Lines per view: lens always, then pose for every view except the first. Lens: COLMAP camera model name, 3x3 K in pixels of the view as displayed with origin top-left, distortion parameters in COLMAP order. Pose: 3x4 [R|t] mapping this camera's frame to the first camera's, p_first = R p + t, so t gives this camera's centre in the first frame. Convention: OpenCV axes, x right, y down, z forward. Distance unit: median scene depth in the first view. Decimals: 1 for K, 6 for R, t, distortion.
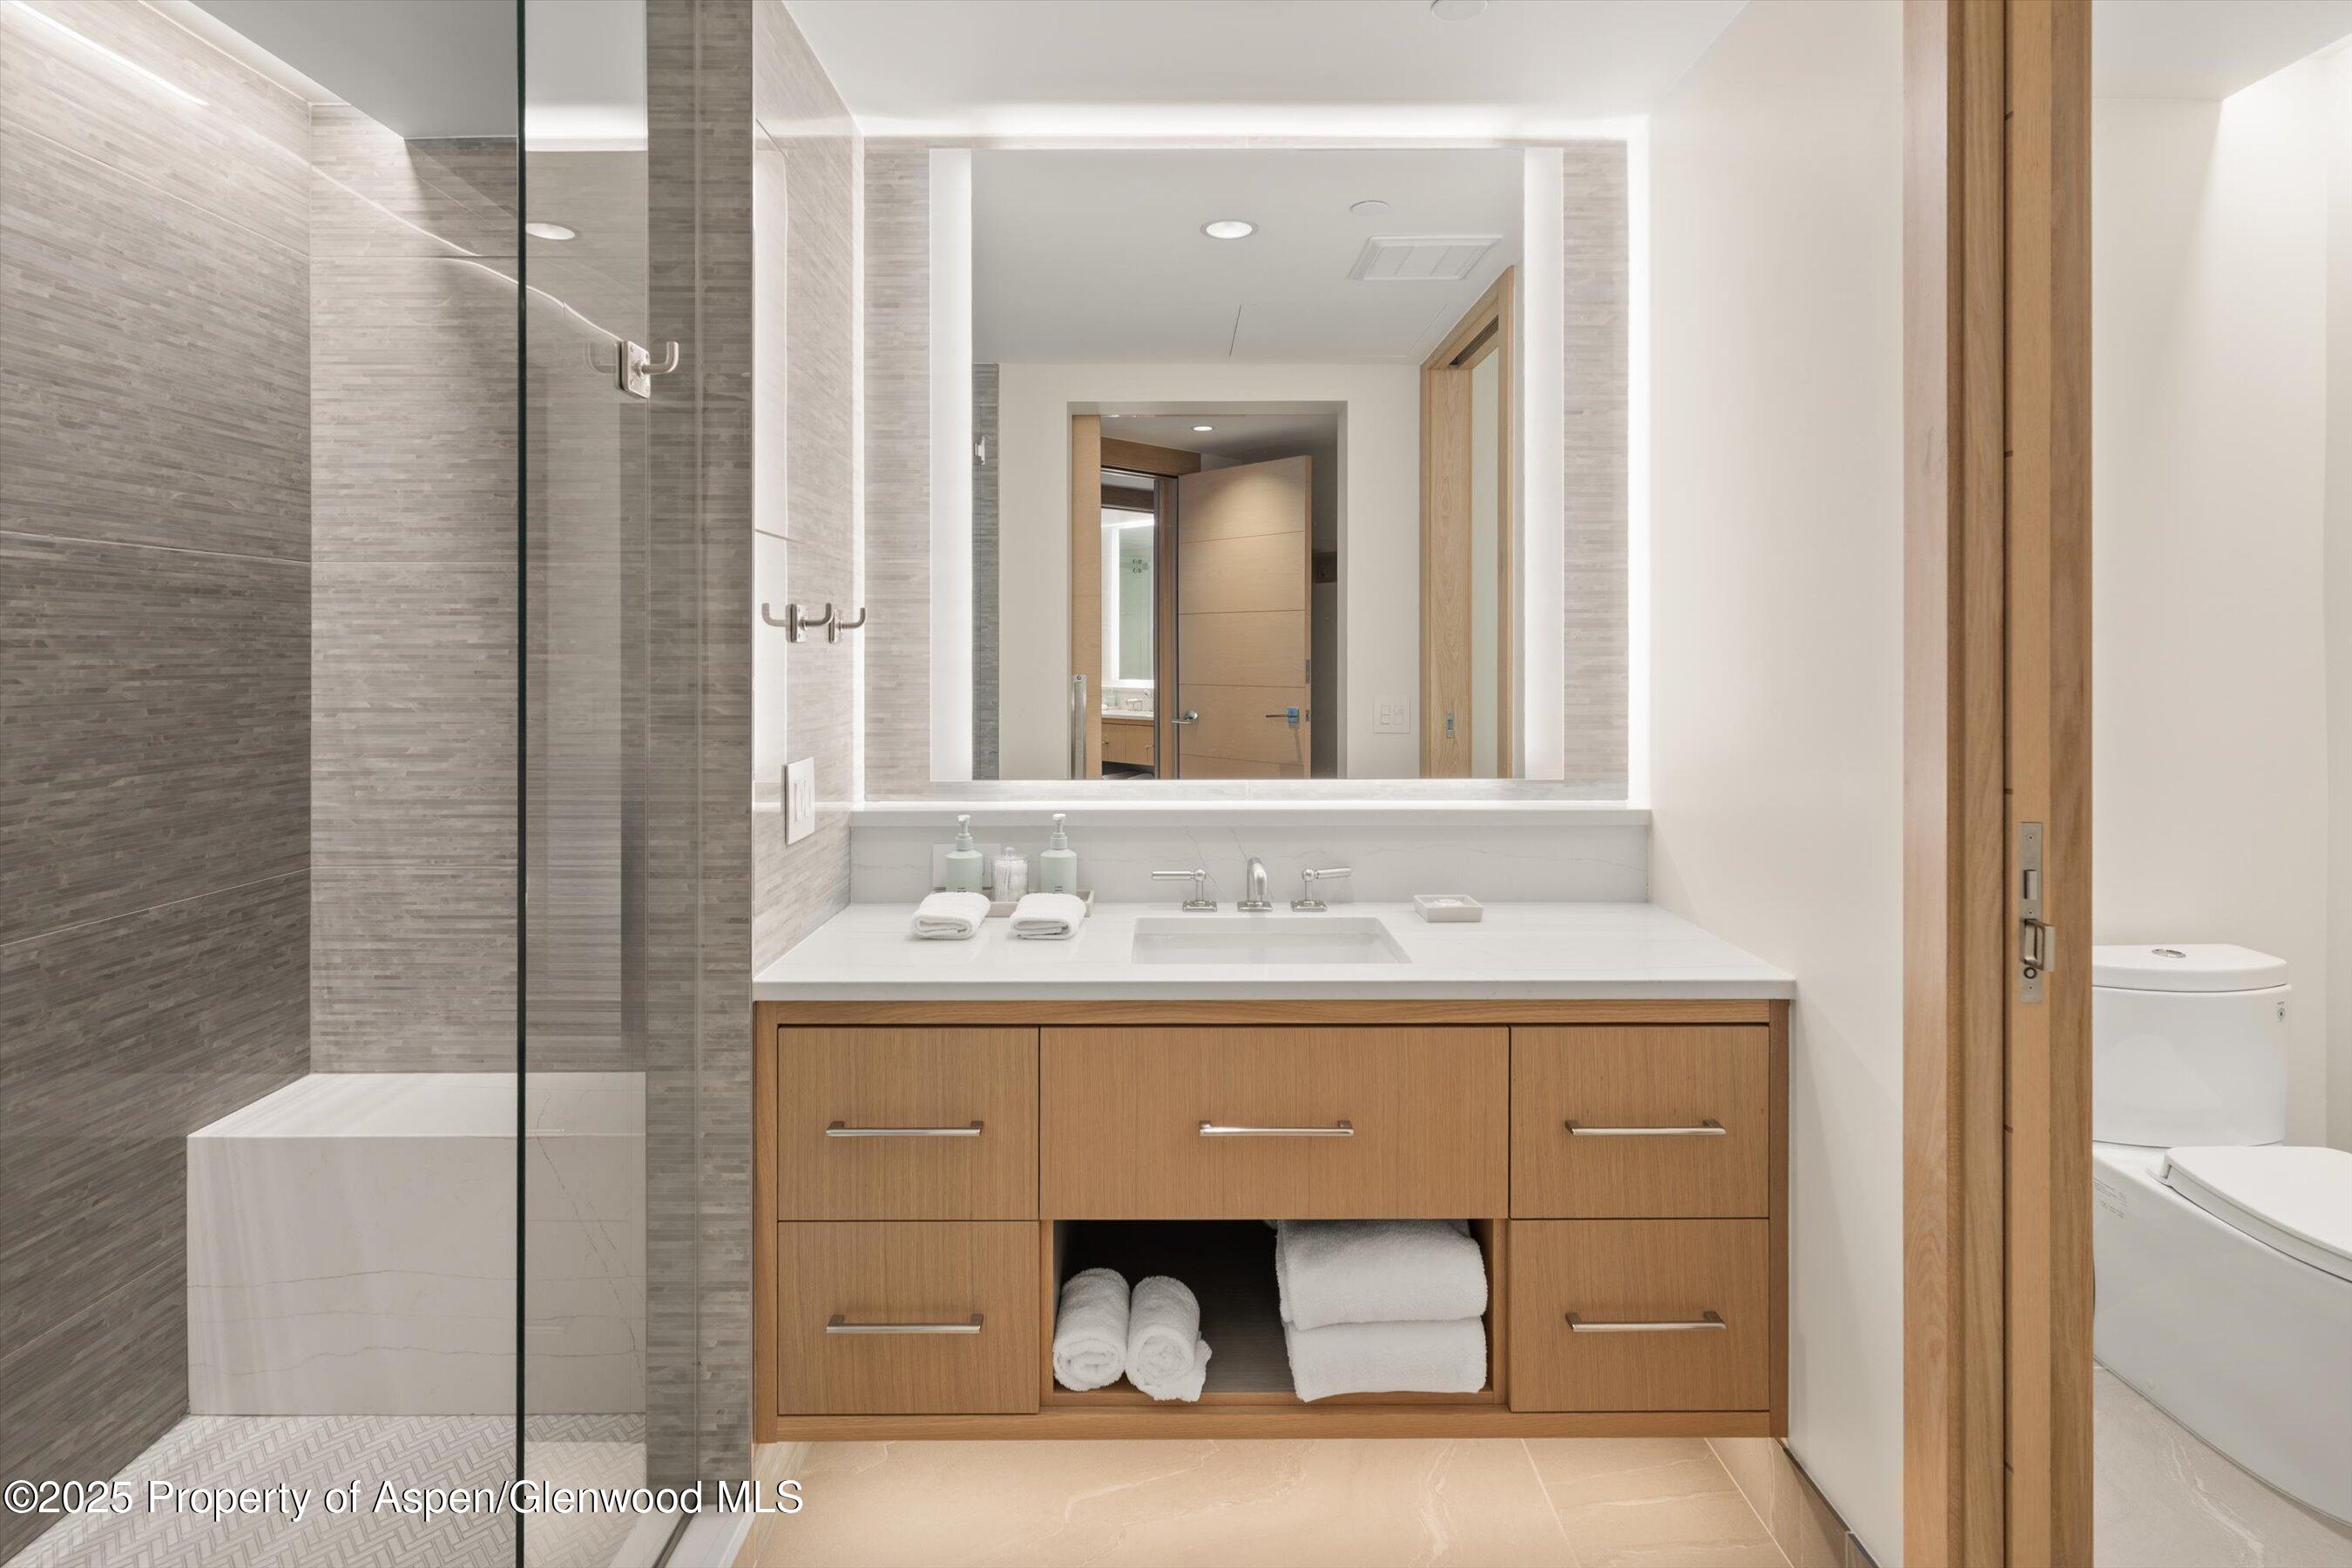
lens RADIAL K [[1155.9, 0, 1176.7], [0, 1155.9, 646.5], [0, 0, 1]] dist [-0.000782, 0.000118]
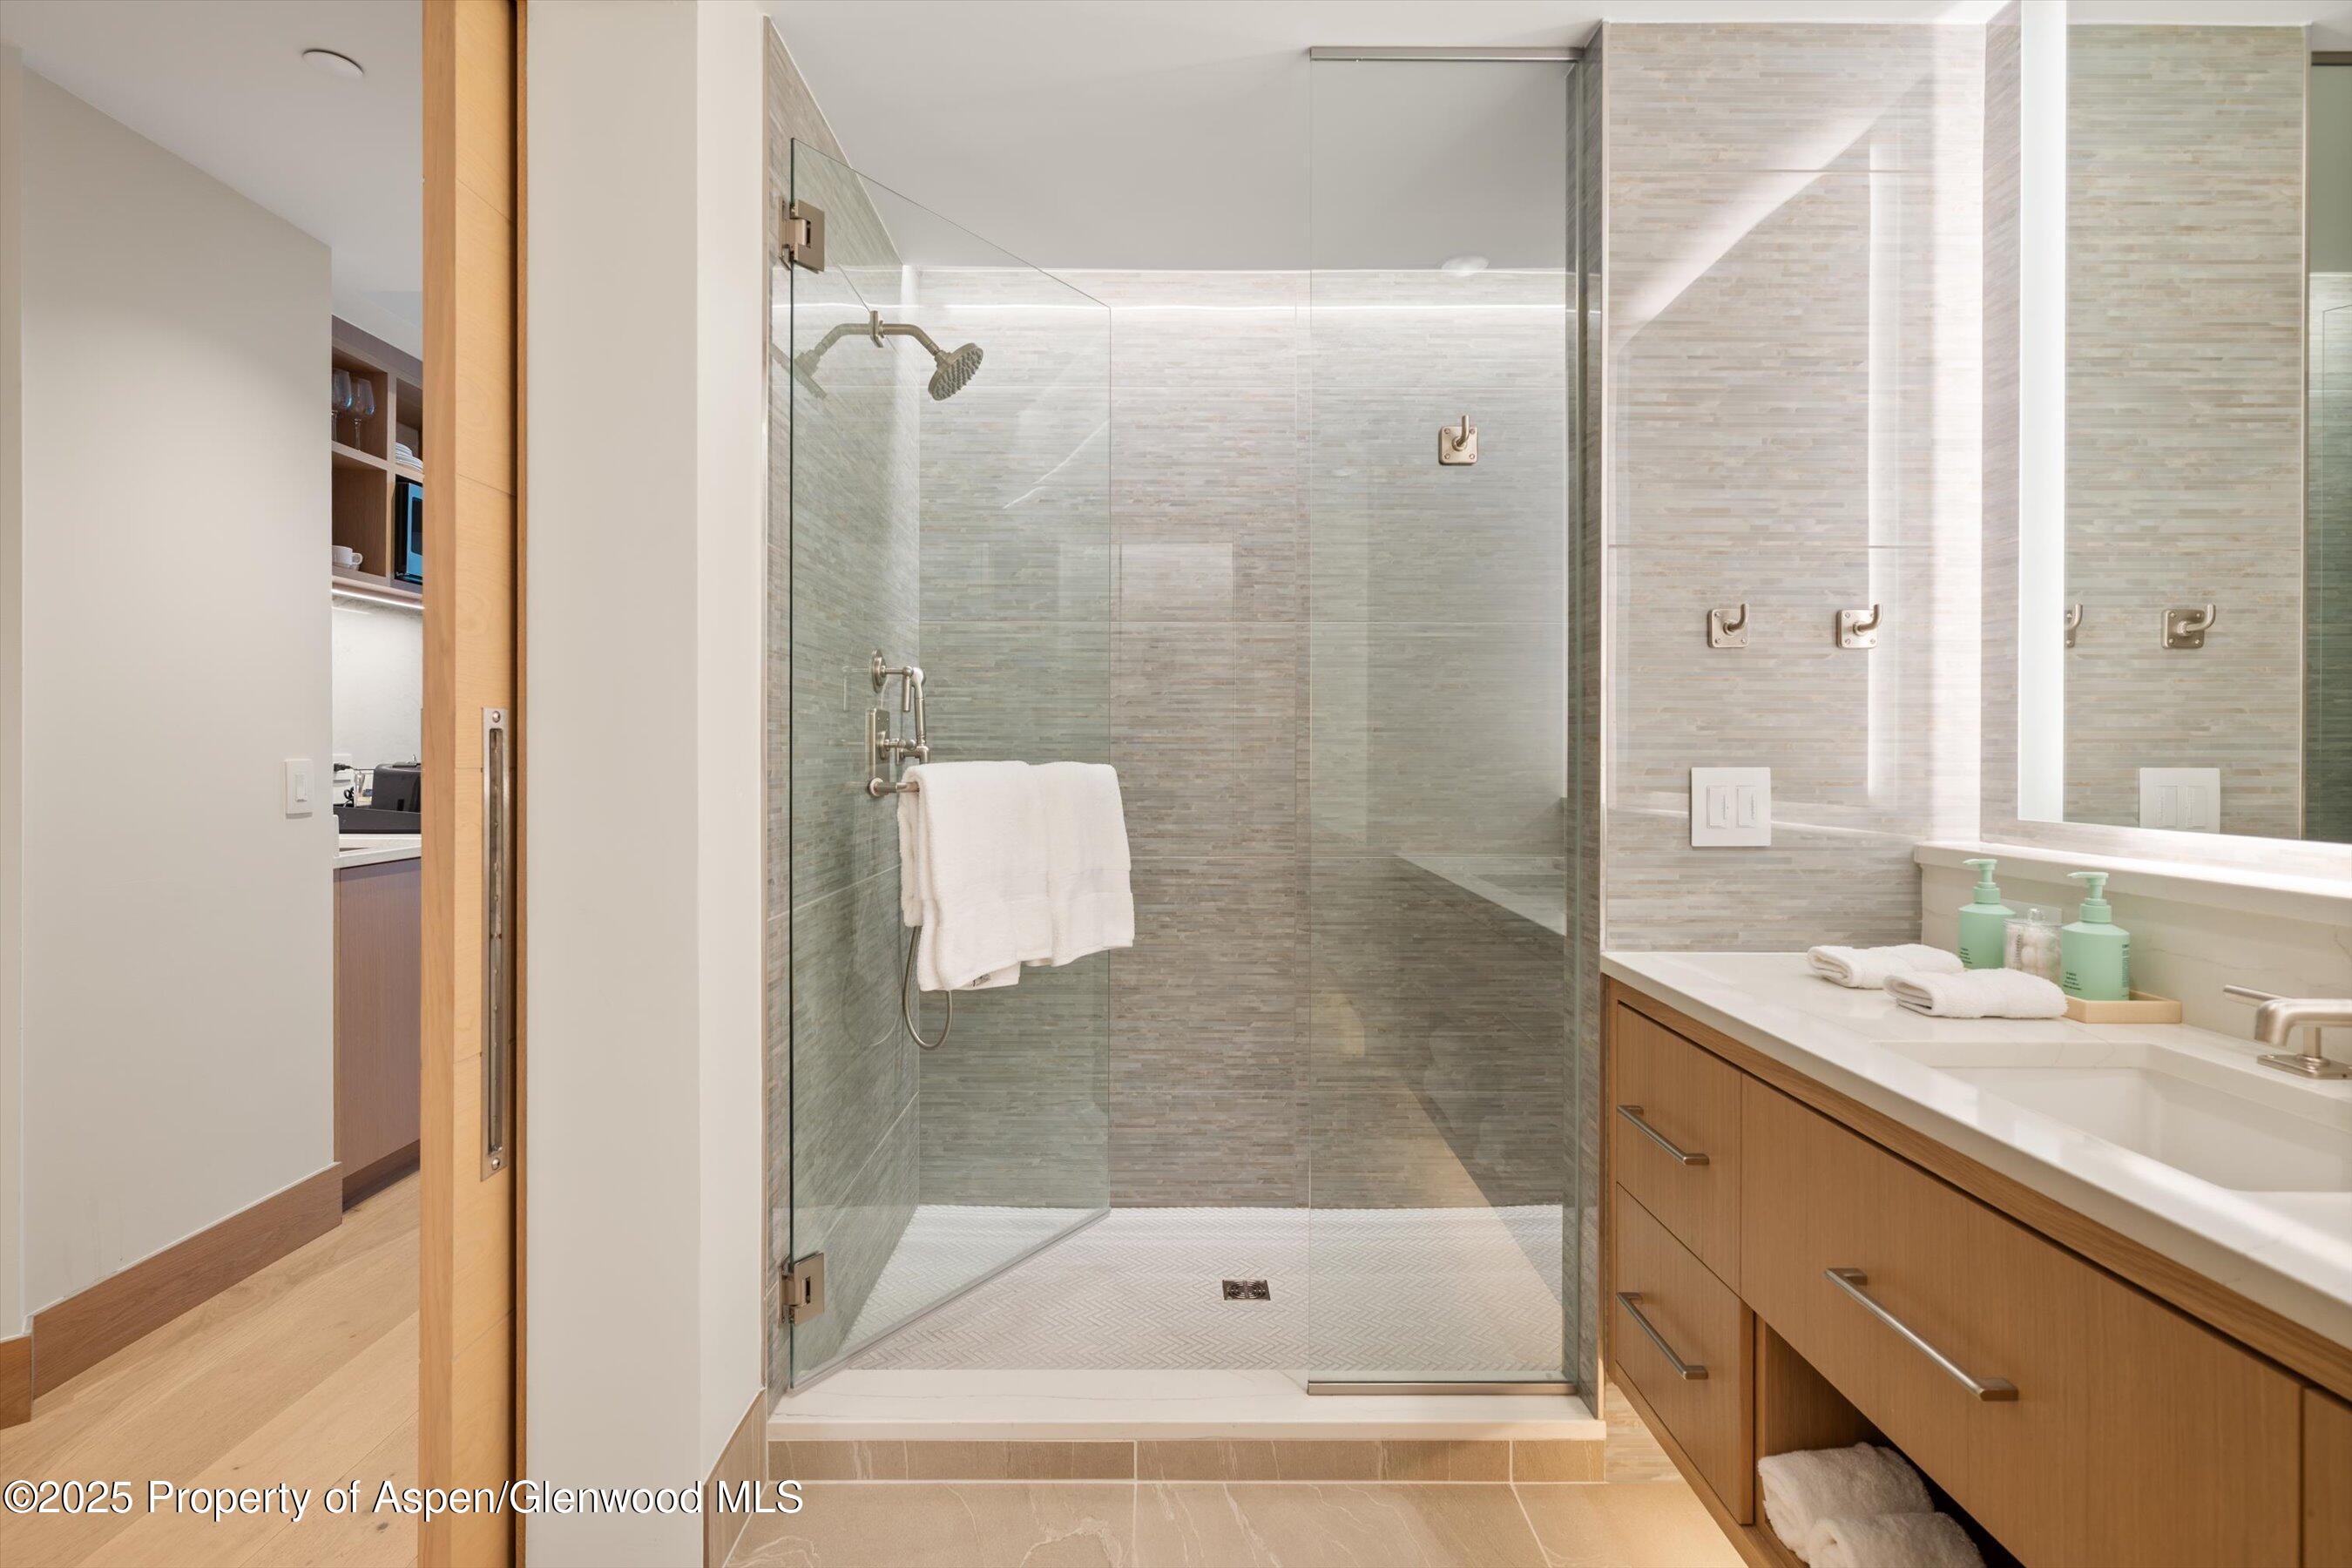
lens RADIAL K [[1161.2, 0, 1171.2], [0, 1161.2, 691.8], [0, 0, 1]] dist [-0.000861, 0.001260]
pose [[0.005721, -0.046334, -0.998910, 0.566607], [0.006384, 0.998907, -0.046297, 0.064841], [0.999963, -0.006112, 0.006010, 0.438047]]
